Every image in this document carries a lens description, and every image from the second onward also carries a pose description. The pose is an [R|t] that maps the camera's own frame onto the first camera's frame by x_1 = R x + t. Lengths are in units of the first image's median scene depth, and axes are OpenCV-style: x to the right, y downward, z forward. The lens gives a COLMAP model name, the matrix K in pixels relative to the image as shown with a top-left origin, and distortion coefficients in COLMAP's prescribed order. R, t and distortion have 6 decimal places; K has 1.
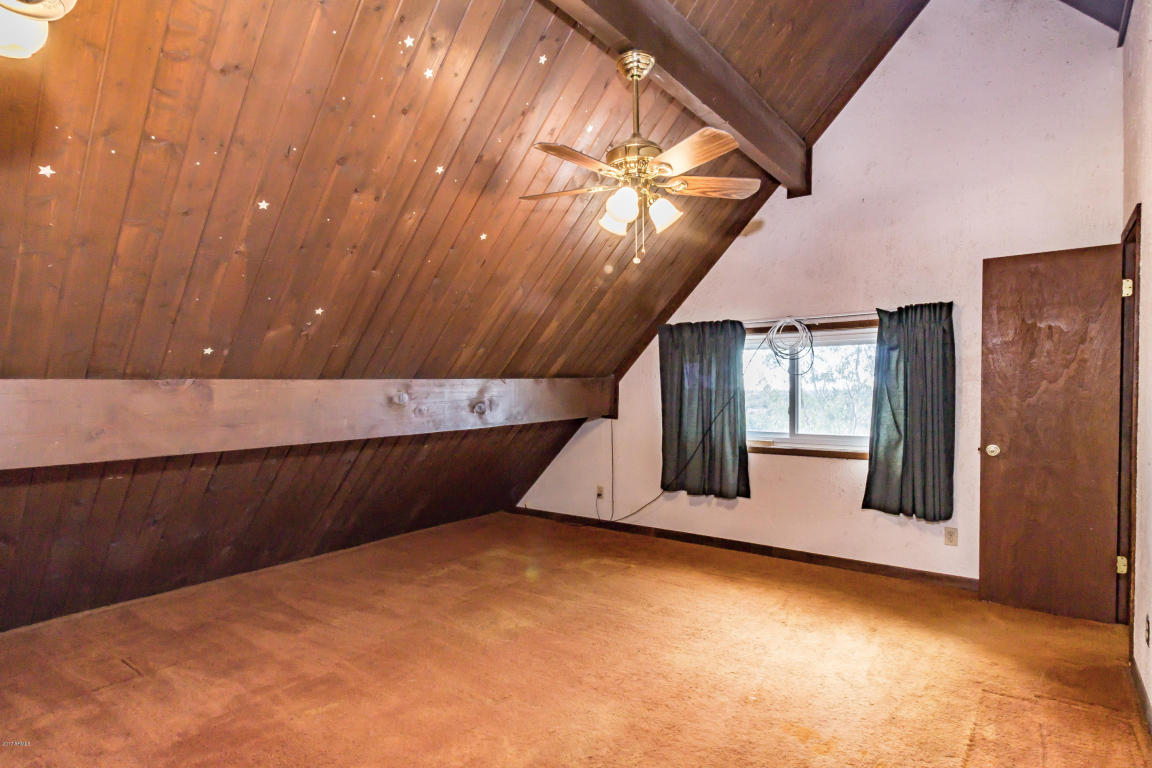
lens RADIAL K [[605.6, 0, 572.8], [0, 605.6, 412.0], [0, 0, 1]] dist [0.001190, 0.000151]
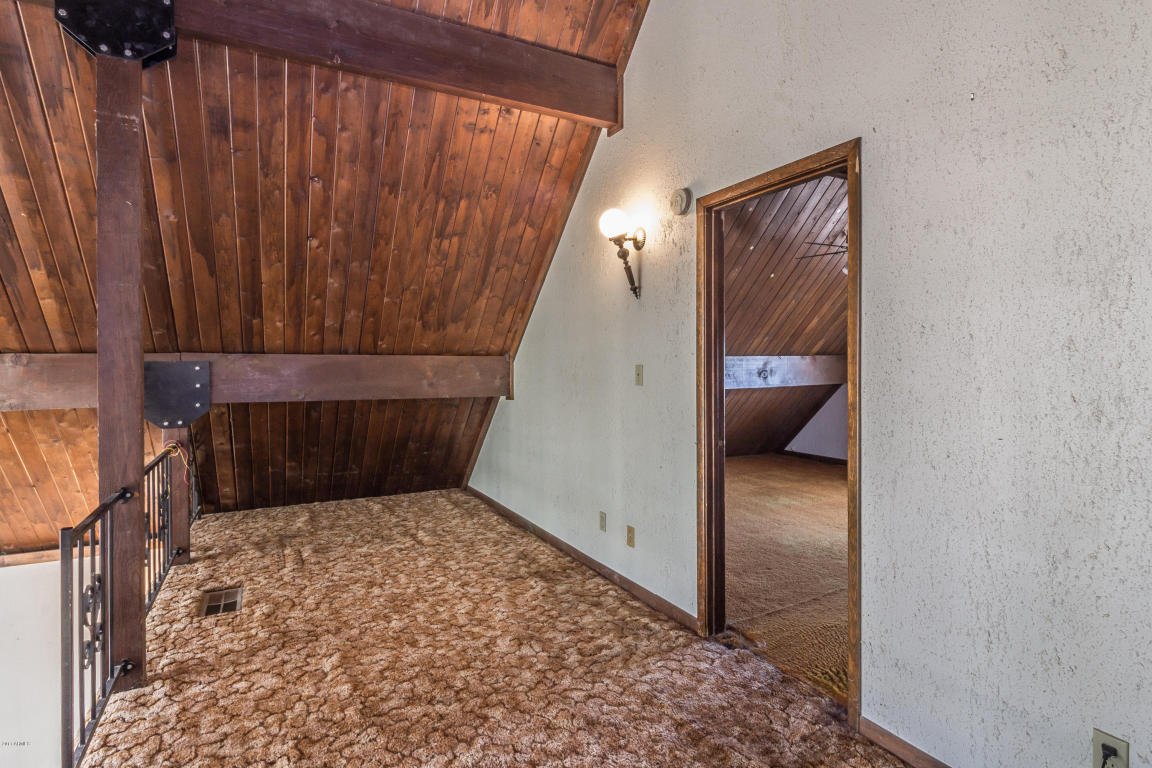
lens RADIAL K [[579.7, 0, 576.0], [0, 579.7, 384.0], [0, 0, 1]] dist [0.001368, 0.000100]
pose [[0.910084, 0.013439, -0.414206, 0.029176], [-0.017850, 0.999818, -0.006780, 0.039978], [0.414040, 0.013564, 0.910158, -0.625621]]
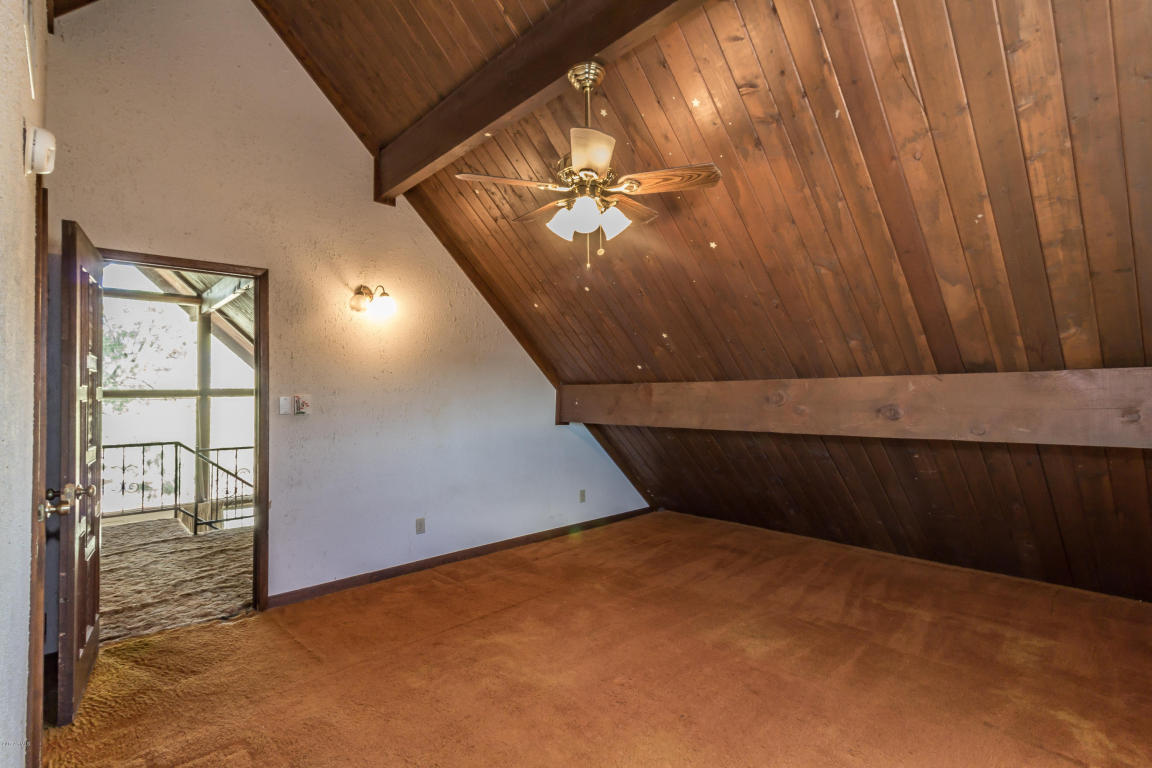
lens RADIAL K [[555.9, 0, 576.0], [0, 555.9, 384.0], [0, 0, 1]] dist [0.026774, 0.000205]
pose [[-0.187148, 0.001587, -0.982330, 0.695885], [-0.023123, 0.999715, 0.006020, -0.040988], [0.982060, 0.023841, -0.187058, 0.786201]]
